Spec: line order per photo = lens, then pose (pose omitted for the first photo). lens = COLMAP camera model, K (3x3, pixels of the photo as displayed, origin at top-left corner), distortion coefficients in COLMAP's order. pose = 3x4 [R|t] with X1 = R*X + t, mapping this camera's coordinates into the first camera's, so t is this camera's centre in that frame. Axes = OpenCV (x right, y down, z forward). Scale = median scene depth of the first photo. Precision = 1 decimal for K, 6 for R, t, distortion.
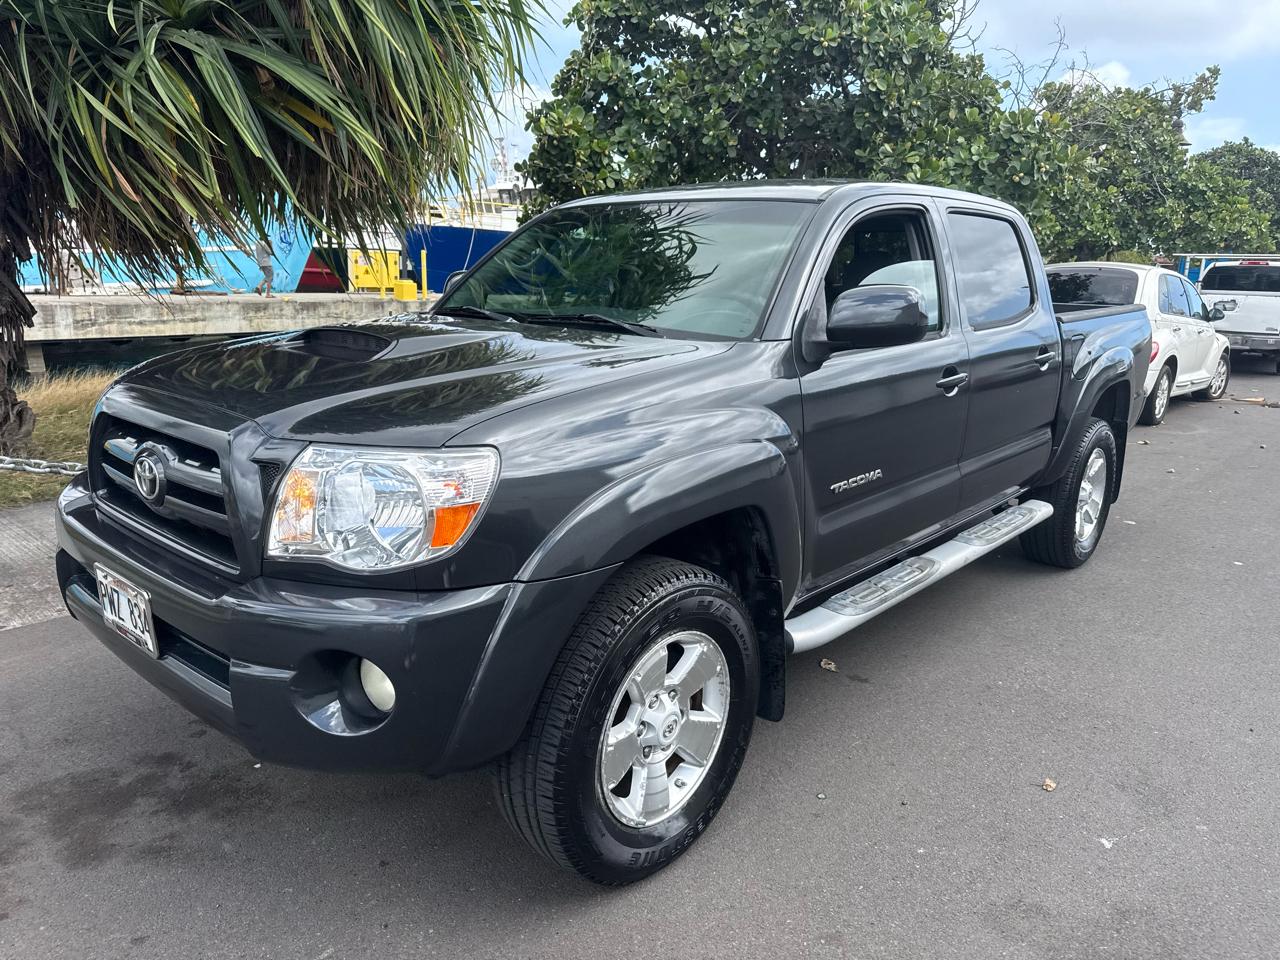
lens RADIAL K [[918.4, 0, 640.0], [0, 918.4, 480.0], [0, 0, 1]] dist [0.023847, -0.029256]
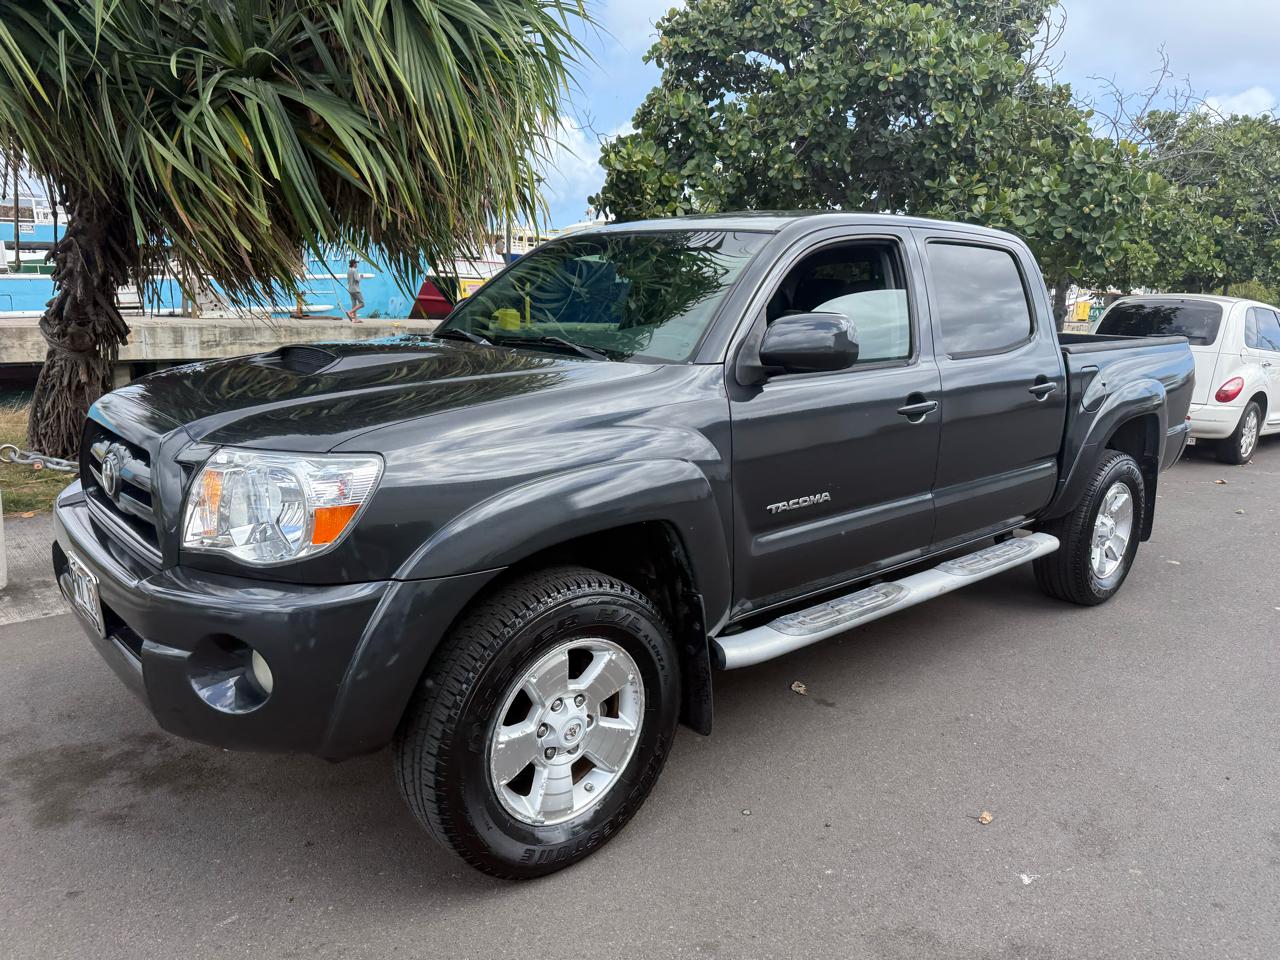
lens RADIAL K [[912.0, 0, 649.3], [0, 912.0, 475.8], [0, 0, 1]] dist [0.027323, -0.028601]
pose [[0.993549, 0.028175, -0.109844, 0.135152], [-0.031956, 0.998950, -0.032817, 0.007129], [0.108804, 0.036116, 0.993407, -0.017552]]
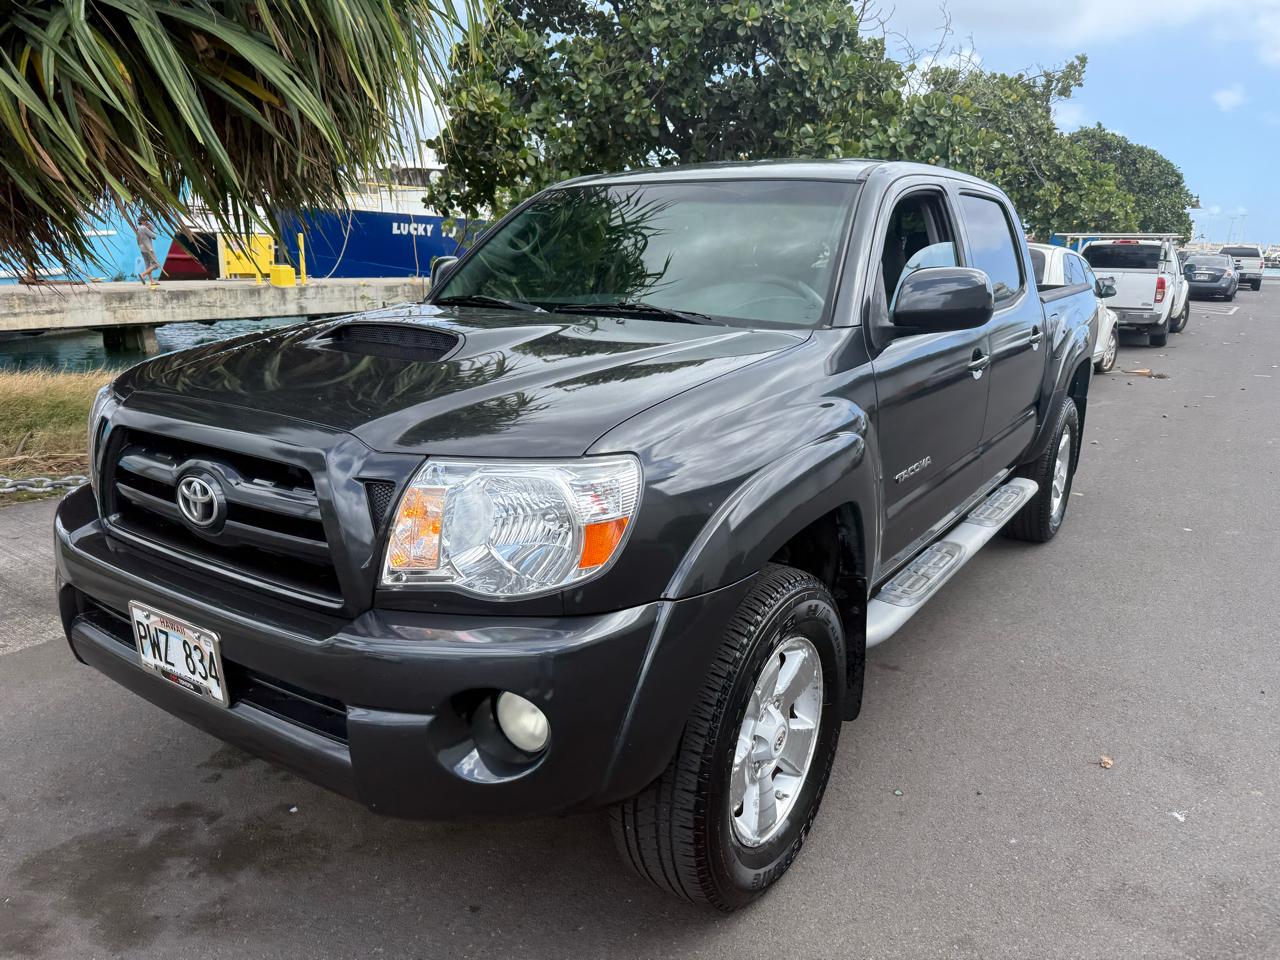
lens RADIAL K [[925.1, 0, 641.5], [0, 925.1, 483.0], [0, 0, 1]] dist [-0.001459, -0.000951]
pose [[0.990974, -0.040239, 0.127870, -0.132235], [0.037584, 0.999026, 0.023105, -0.013590], [-0.128675, -0.018091, 0.991522, 0.046738]]
